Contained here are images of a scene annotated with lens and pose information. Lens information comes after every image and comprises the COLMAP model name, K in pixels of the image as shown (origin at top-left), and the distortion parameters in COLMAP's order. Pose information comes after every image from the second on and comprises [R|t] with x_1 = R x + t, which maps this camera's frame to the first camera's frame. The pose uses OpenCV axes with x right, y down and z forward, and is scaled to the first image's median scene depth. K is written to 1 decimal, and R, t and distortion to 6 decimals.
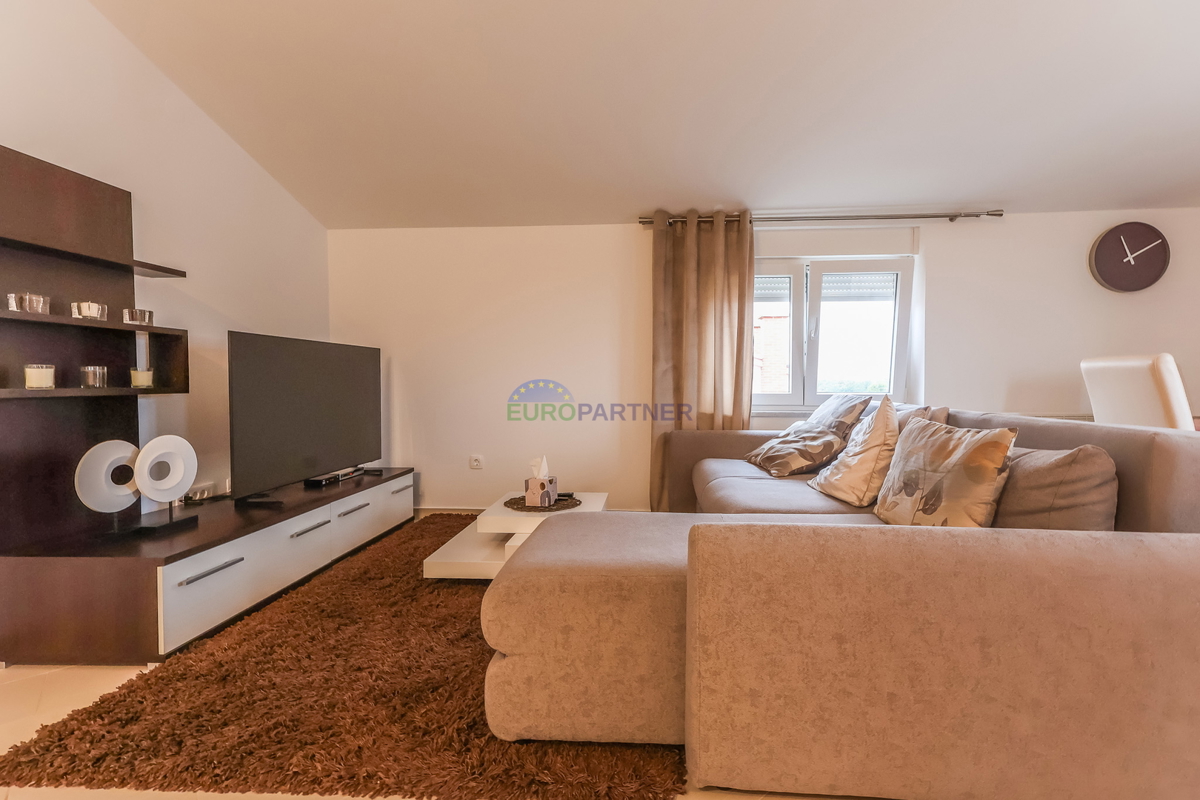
lens RADIAL K [[556.4, 0, 625.8], [0, 556.4, 396.4], [0, 0, 1]] dist [0.025687, -0.000246]
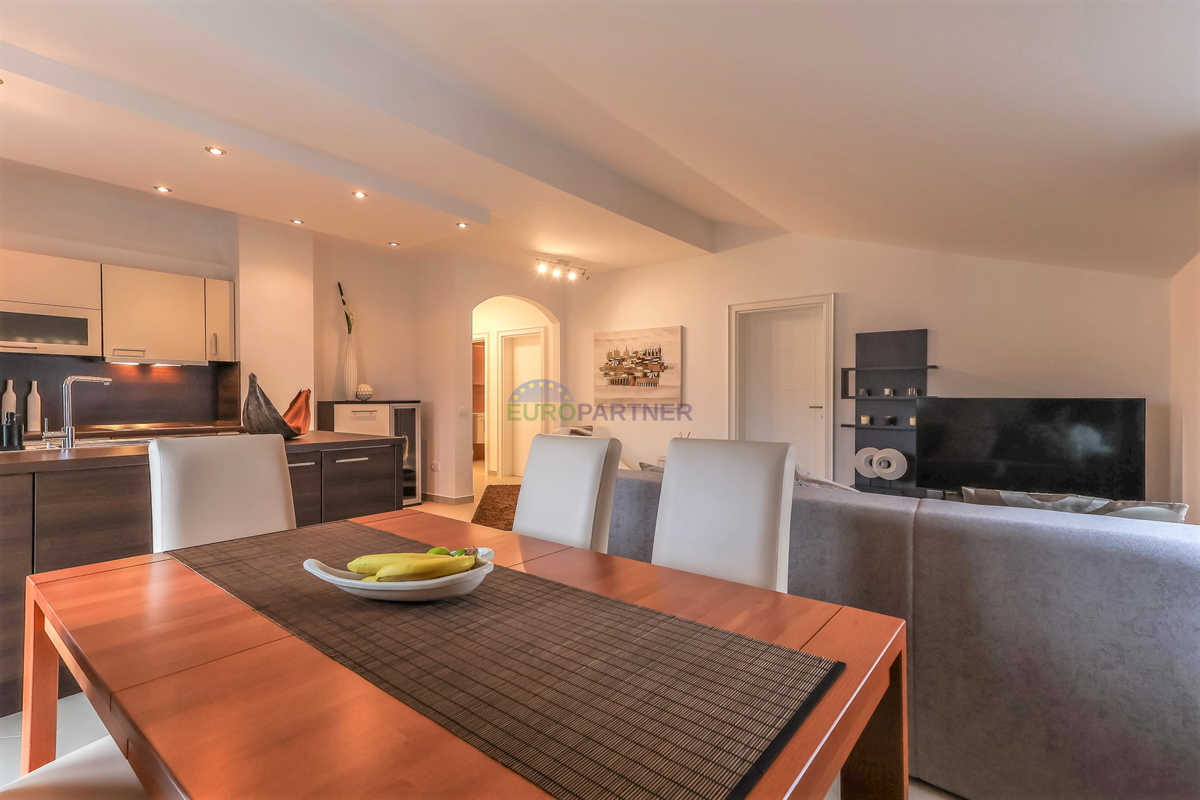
lens RADIAL K [[561.4, 0, 598.7], [0, 561.4, 398.9], [0, 0, 1]] dist [0.031682, 0.000124]
pose [[-0.565617, 0.006014, -0.824646, 1.154092], [-0.021282, 0.999534, 0.021887, -0.105729], [0.824393, 0.029929, -0.565225, 0.948036]]
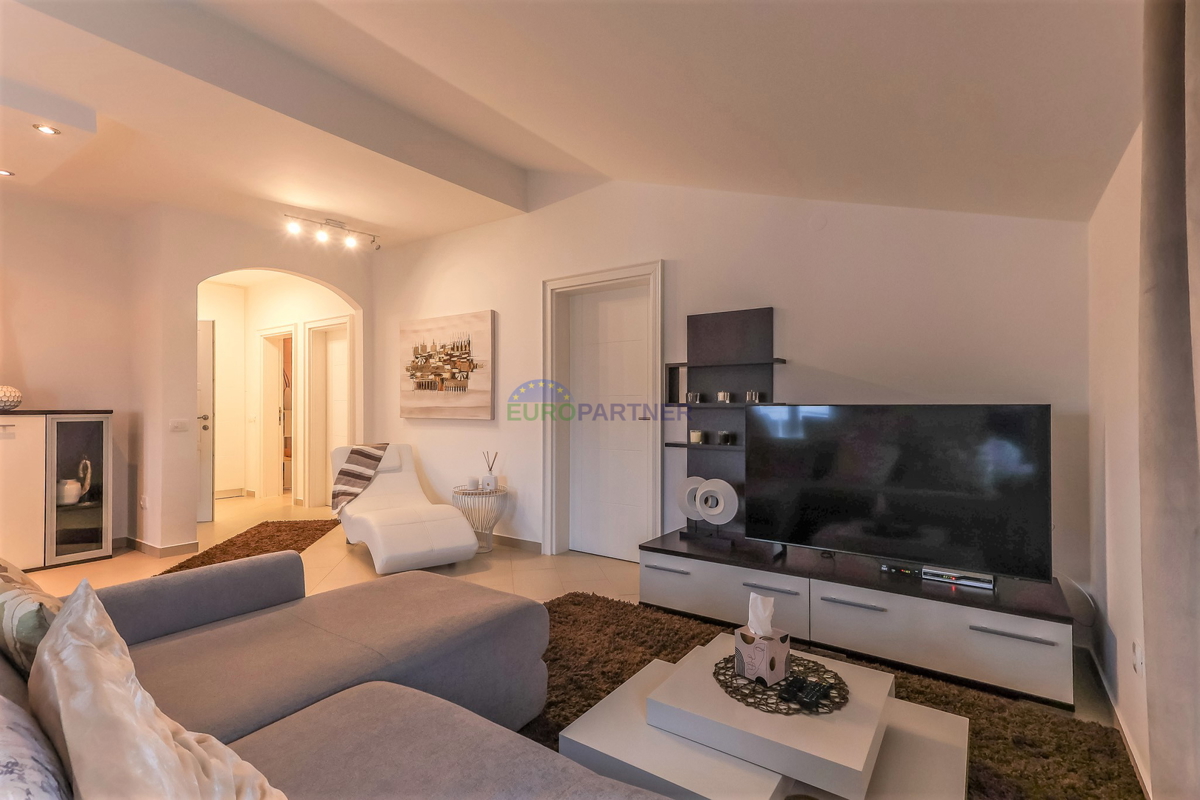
lens RADIAL K [[561.7, 0, 599.5], [0, 561.7, 404.7], [0, 0, 1]] dist [0.014456, -0.000234]
pose [[-0.523991, 0.000762, -0.851724, 0.437260], [-0.021159, 0.999679, 0.013911, -0.102510], [0.851461, 0.025311, -0.523806, 1.097150]]
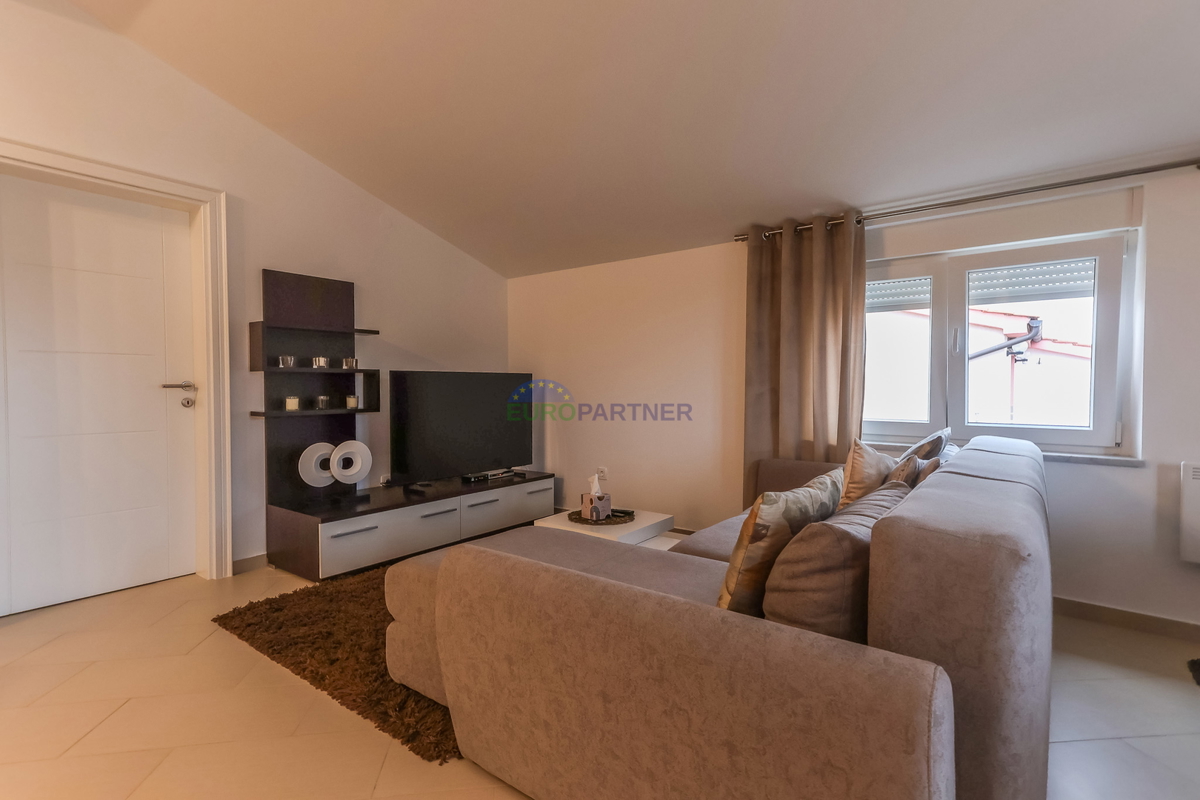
lens RADIAL K [[576.7, 0, 593.7], [0, 576.7, 398.7], [0, 0, 1]] dist [0.026579, 0.001115]
pose [[0.829511, 0.012781, -0.558345, 0.456492], [-0.013783, 0.999902, 0.002411, -0.043458], [0.558321, 0.005695, 0.829606, 0.038135]]
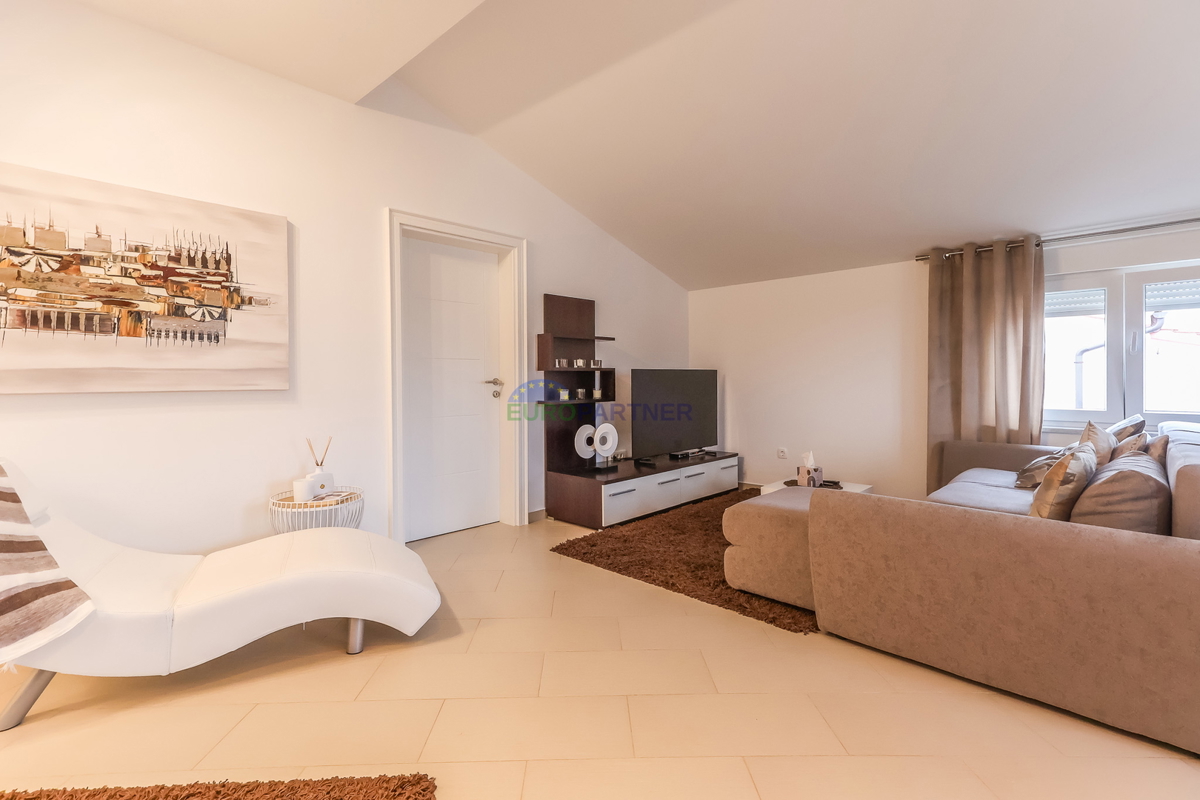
lens RADIAL K [[555.5, 0, 600.0], [0, 555.5, 376.7], [0, 0, 1]] dist [0.027201, 0.000480]
pose [[0.765219, -0.004034, -0.643757, 0.325367], [-0.011719, 0.999727, -0.020195, -0.041895], [0.643663, 0.022998, 0.764963, -0.386555]]
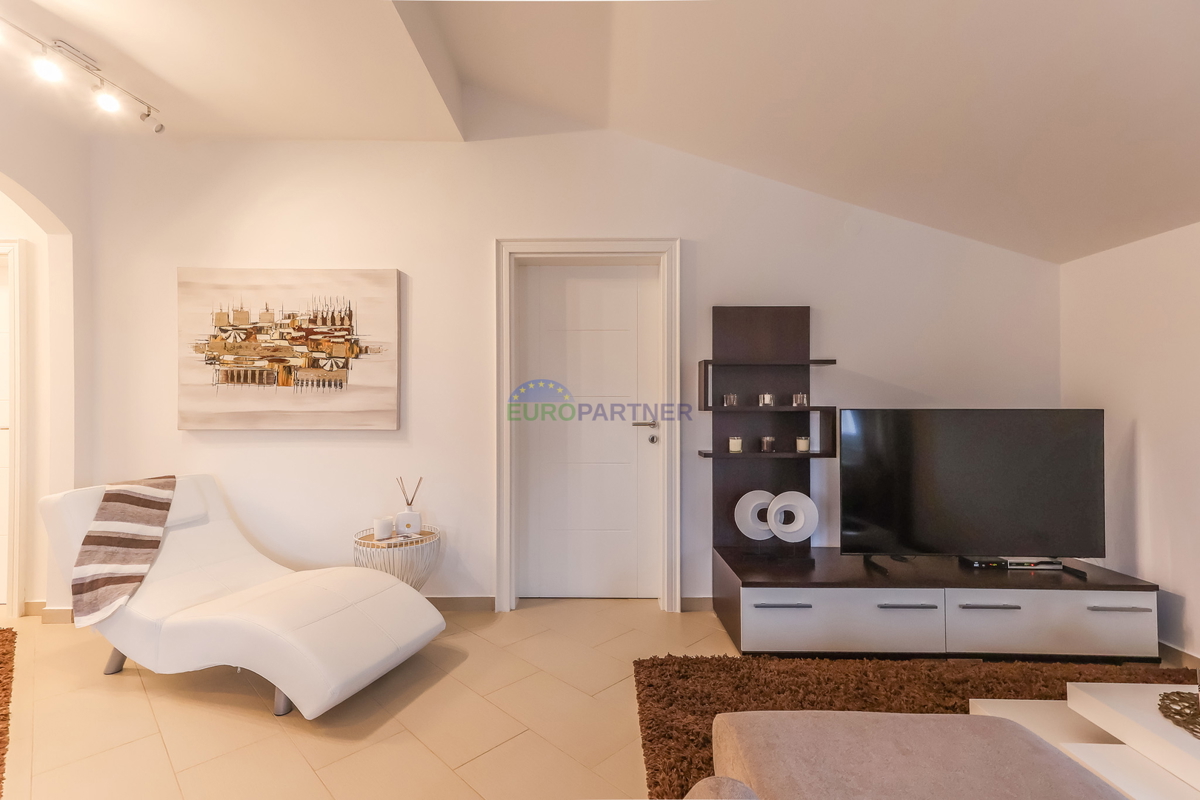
lens RADIAL K [[547.5, 0, 600.0], [0, 547.5, 400.0], [0, 0, 1]] dist [0.025025, 0.000454]
pose [[0.056854, -0.005041, -0.998370, 0.327475], [-0.025413, 0.999656, -0.006495, -0.092419], [0.998059, 0.025740, 0.056706, 0.344657]]
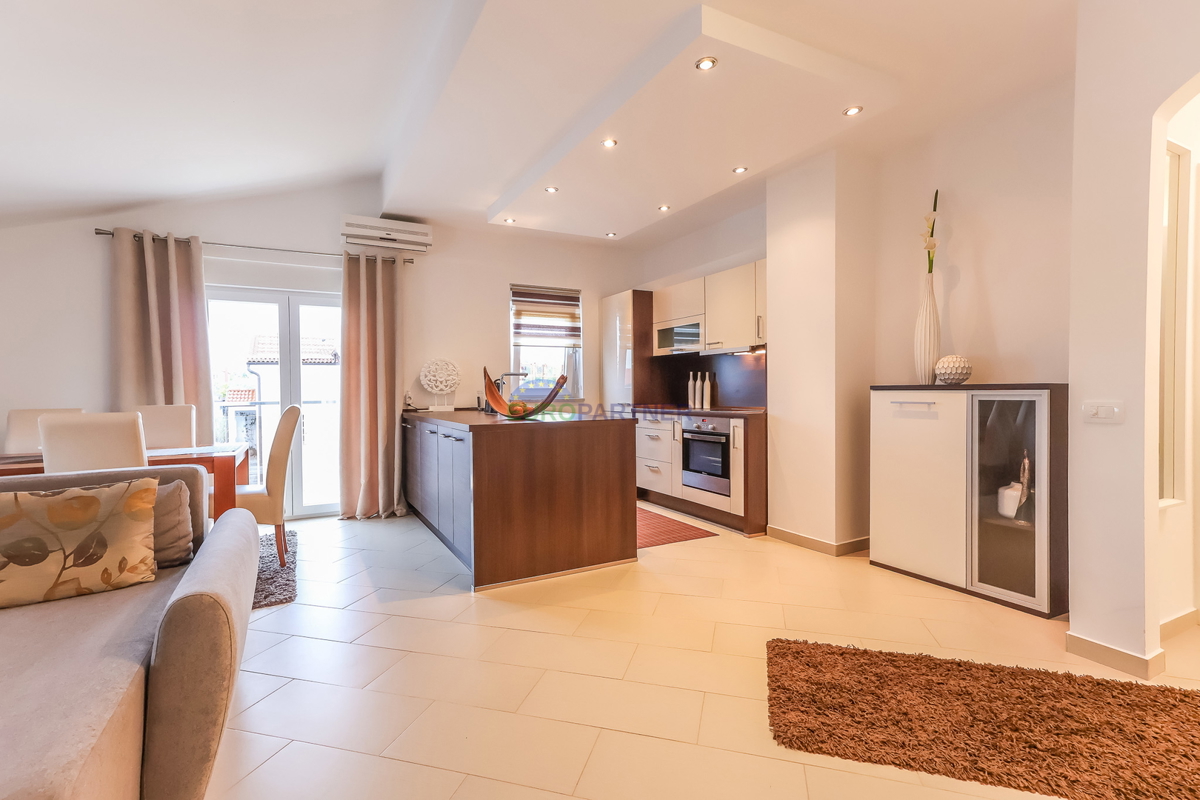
lens RADIAL K [[549.1, 0, 583.5], [0, 549.1, 402.8], [0, 0, 1]] dist [0.020994, 0.000365]
pose [[-0.526925, -0.011930, 0.849828, -0.500309], [0.032935, 0.998864, 0.034443, -0.066232], [-0.849274, 0.046138, -0.525933, 0.383468]]
